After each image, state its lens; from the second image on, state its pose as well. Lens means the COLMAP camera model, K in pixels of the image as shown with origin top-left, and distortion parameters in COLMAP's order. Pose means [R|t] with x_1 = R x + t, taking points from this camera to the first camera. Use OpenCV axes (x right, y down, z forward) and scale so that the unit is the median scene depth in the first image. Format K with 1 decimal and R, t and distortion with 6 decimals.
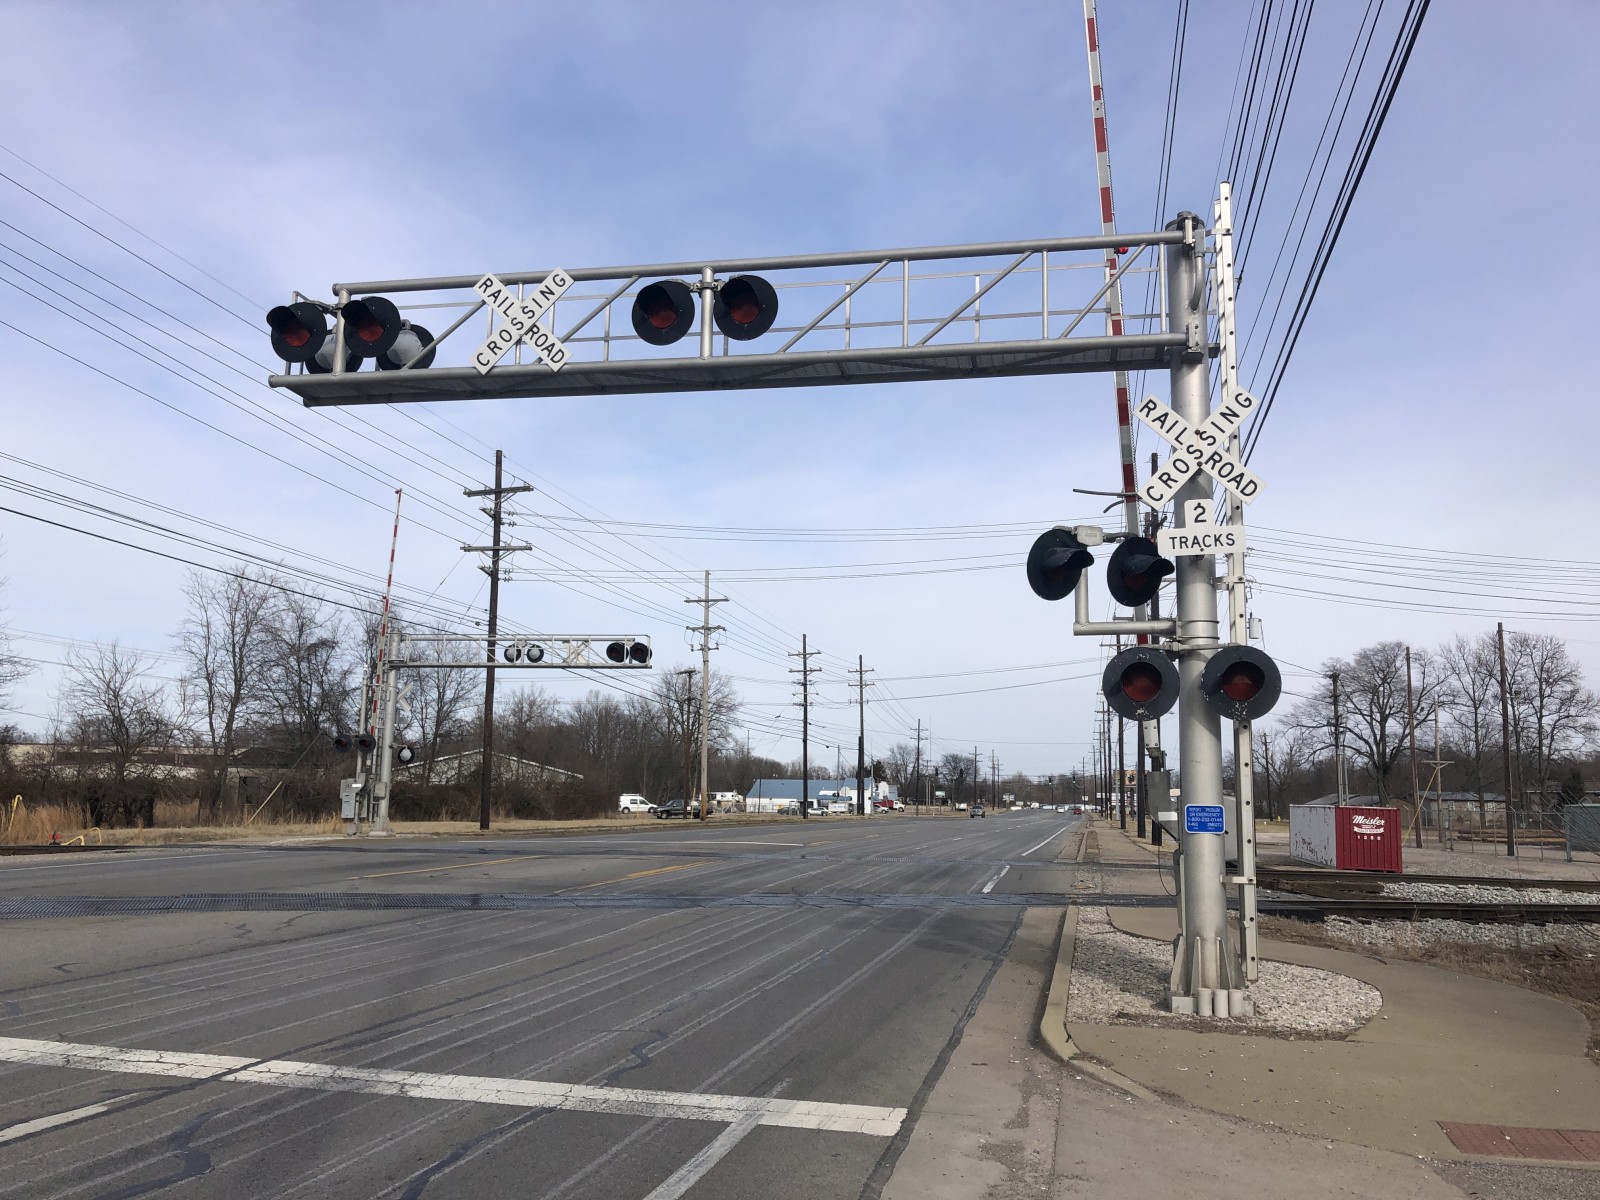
lens RADIAL K [[1325.6, 0, 814.7], [0, 1325.6, 594.1], [0, 0, 1]] dist [0.036515, -0.014616]
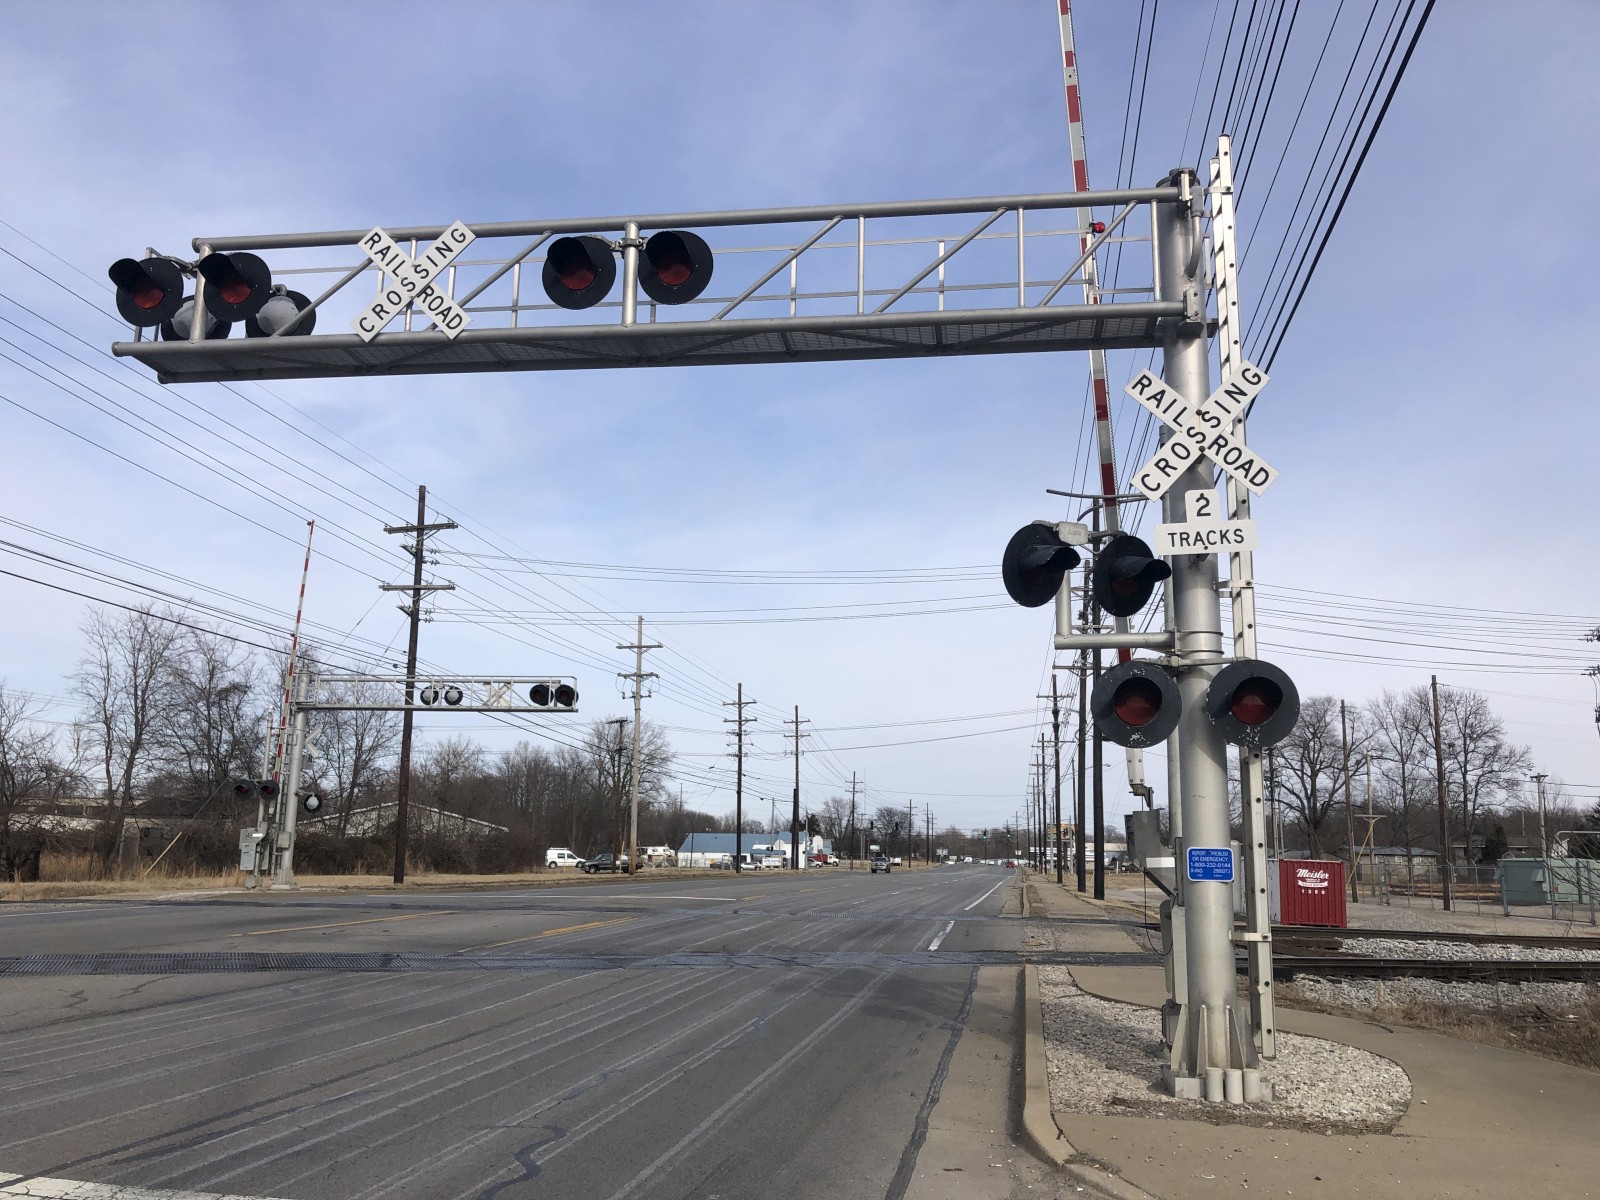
lens RADIAL K [[1325.6, 0, 810.7], [0, 1325.6, 598.5], [0, 0, 1]] dist [0.036515, -0.014616]
pose [[0.998918, 0.009921, 0.045442, -0.001043], [-0.008250, 0.999288, -0.036814, 0.023012], [-0.045775, 0.036399, 0.998288, 0.110141]]
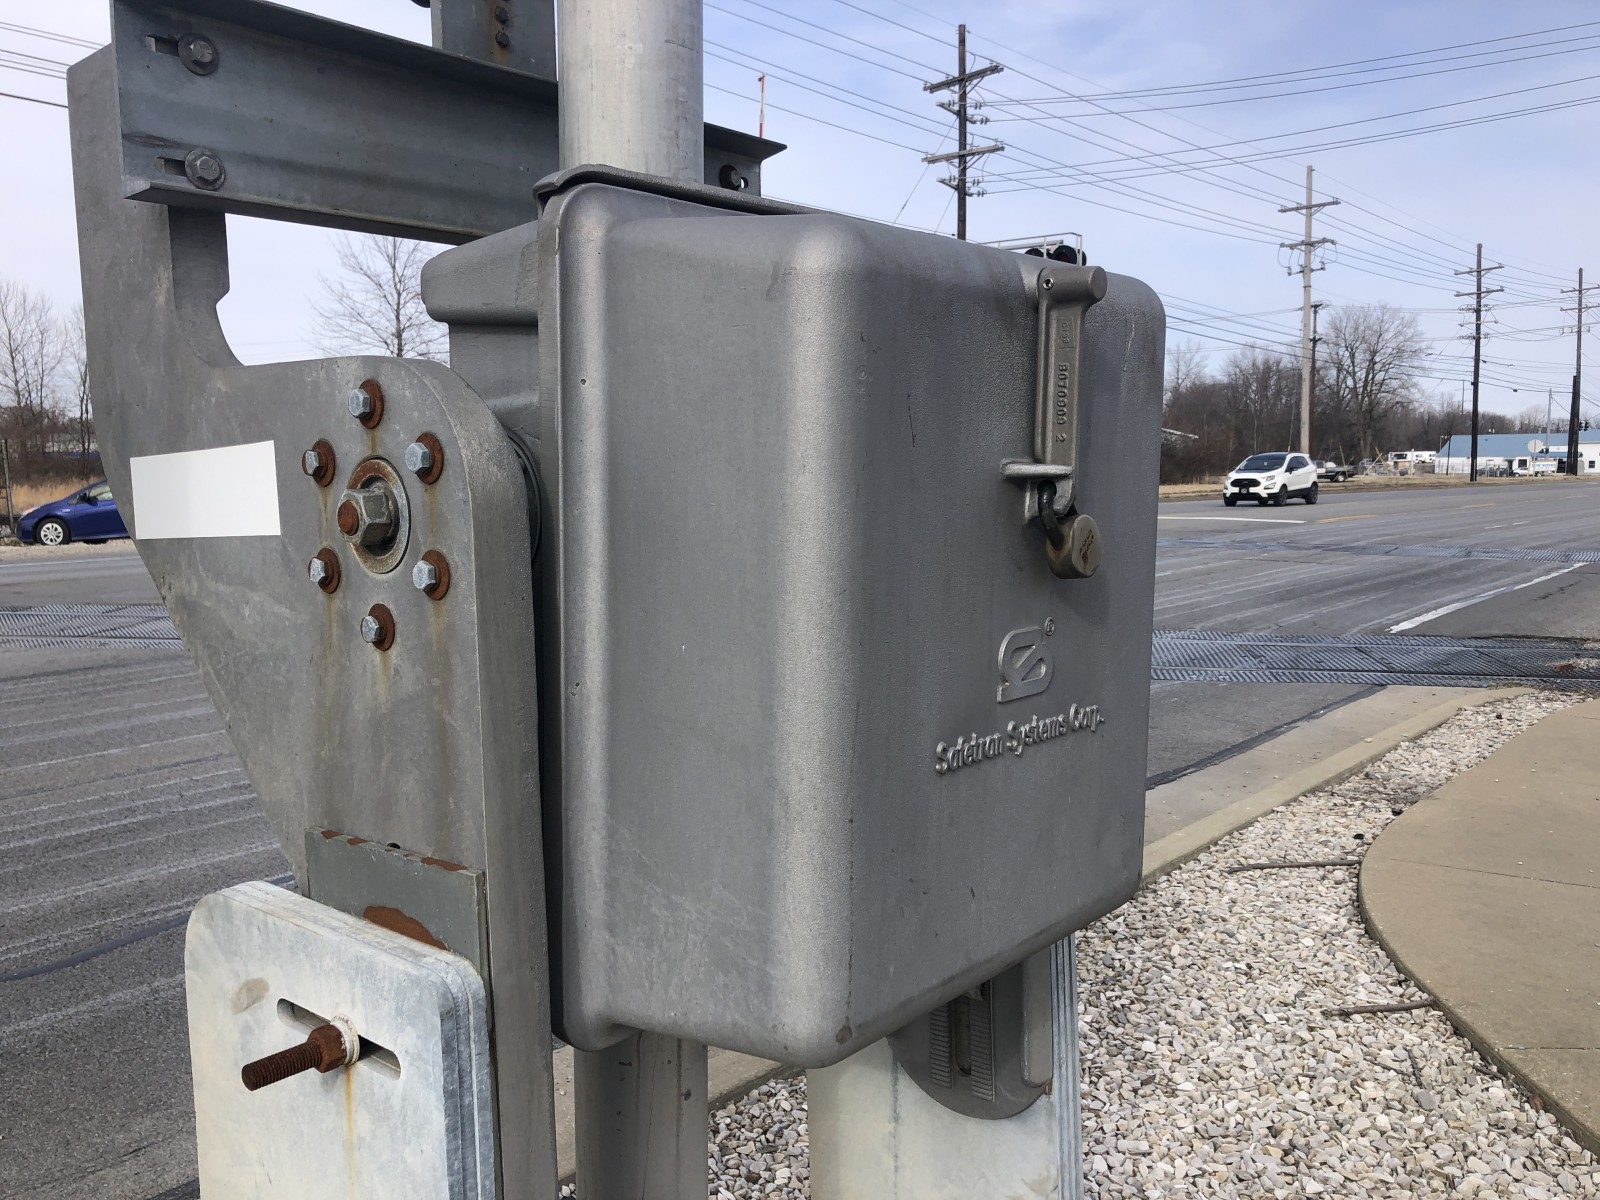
lens RADIAL K [[1325.6, 0, 802.0], [0, 1325.6, 589.5], [0, 0, 1]] dist [0.036515, -0.014616]
pose [[0.871173, 0.025043, -0.490338, 0.264788], [0.095198, 0.971130, 0.218734, 0.124638], [0.481659, -0.237234, 0.843638, 0.754528]]
